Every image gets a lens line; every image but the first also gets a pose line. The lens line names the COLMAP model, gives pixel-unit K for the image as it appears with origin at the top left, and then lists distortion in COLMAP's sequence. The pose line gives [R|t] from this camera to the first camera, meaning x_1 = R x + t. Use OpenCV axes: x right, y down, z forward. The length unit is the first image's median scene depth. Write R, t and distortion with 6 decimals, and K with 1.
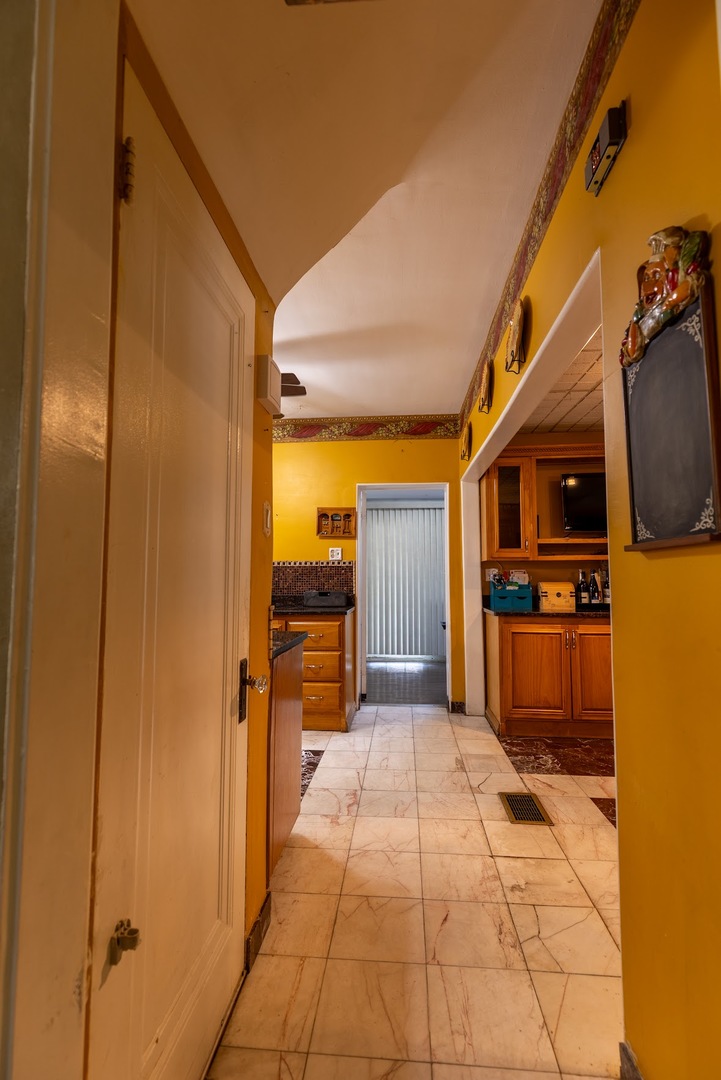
lens RADIAL K [[489.5, 0, 360.5], [0, 489.5, 540.0], [0, 0, 1]] dist [0.007080, -0.000882]
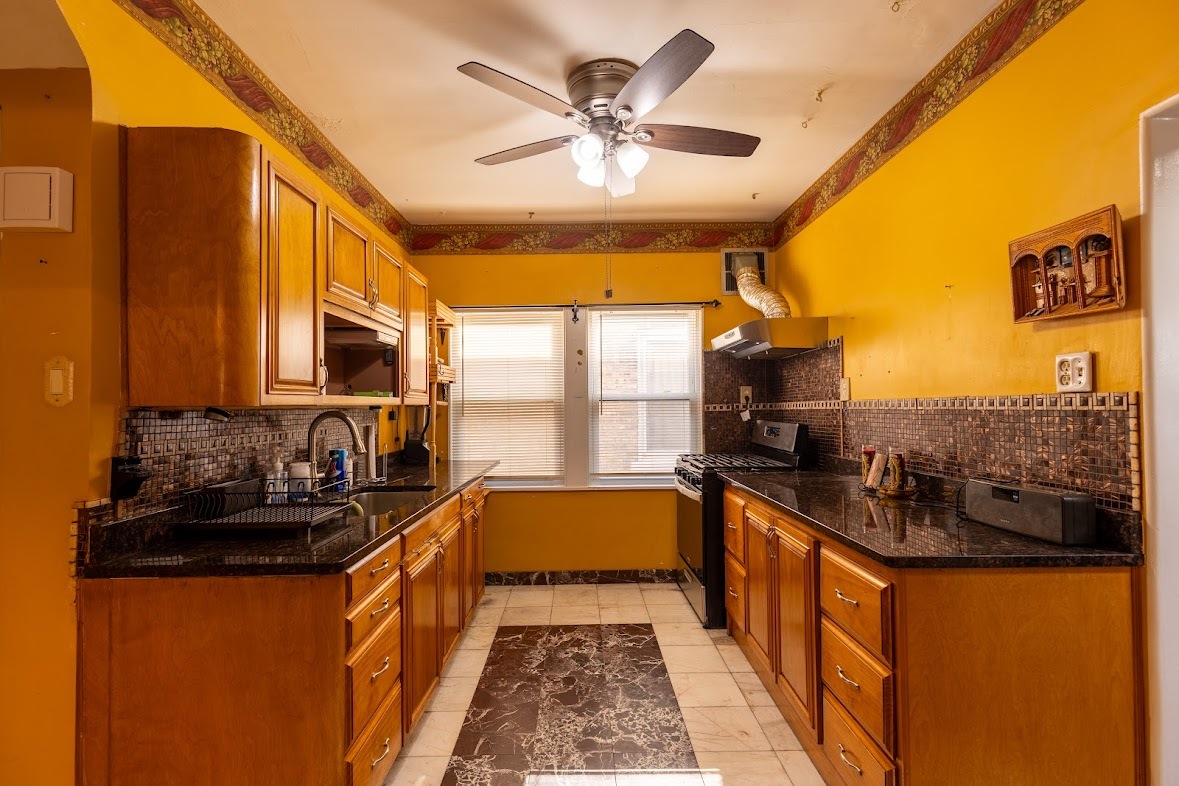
lens RADIAL K [[553.5, 0, 588.6], [0, 553.5, 400.0], [0, 0, 1]] dist [0.001616, -0.000140]
pose [[0.098253, -0.012930, -0.995078, 0.273040], [0.087990, 0.996112, -0.004256, 0.020295], [0.991264, -0.087139, 0.099008, 0.655019]]
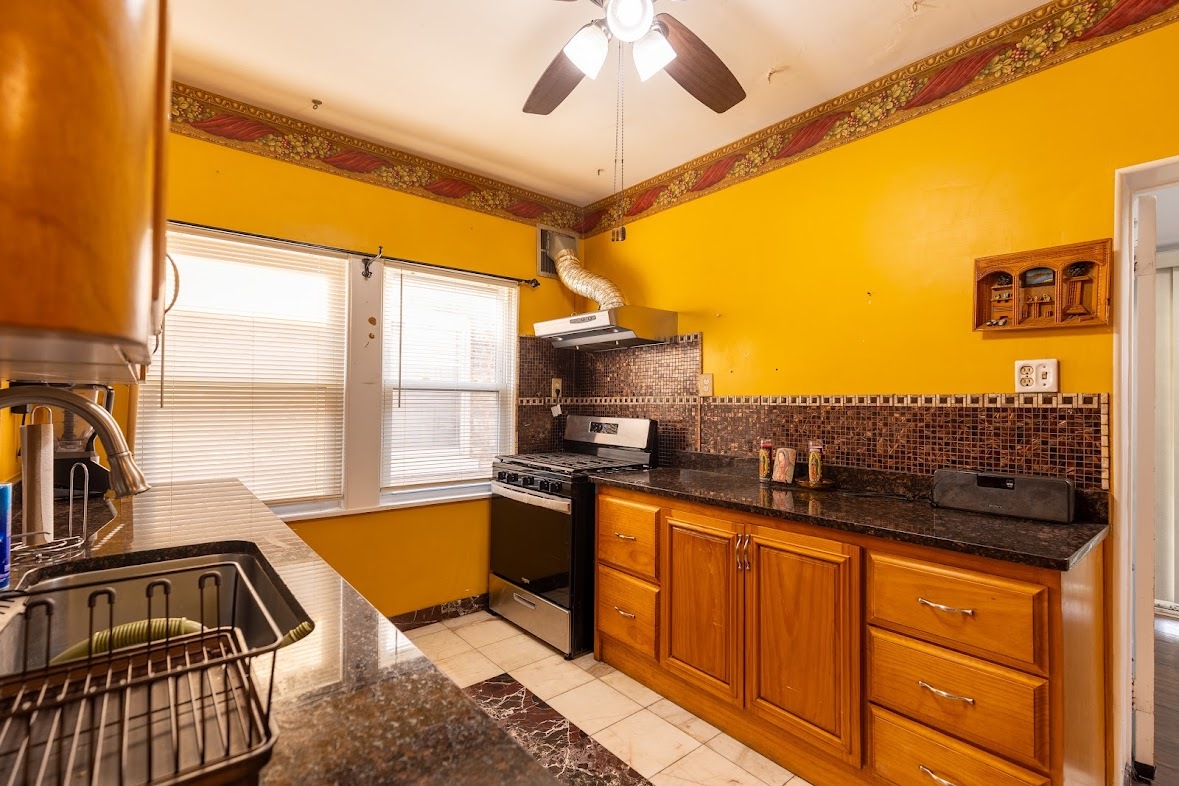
lens RADIAL K [[534.3, 0, 589.5], [0, 534.3, 398.8], [0, 0, 1]] dist [0.007080, -0.000882]
pose [[0.702976, 0.001632, -0.711212, 0.000962], [0.045711, 0.997826, 0.047471, 0.010959], [0.709743, -0.065881, 0.701373, 0.469036]]
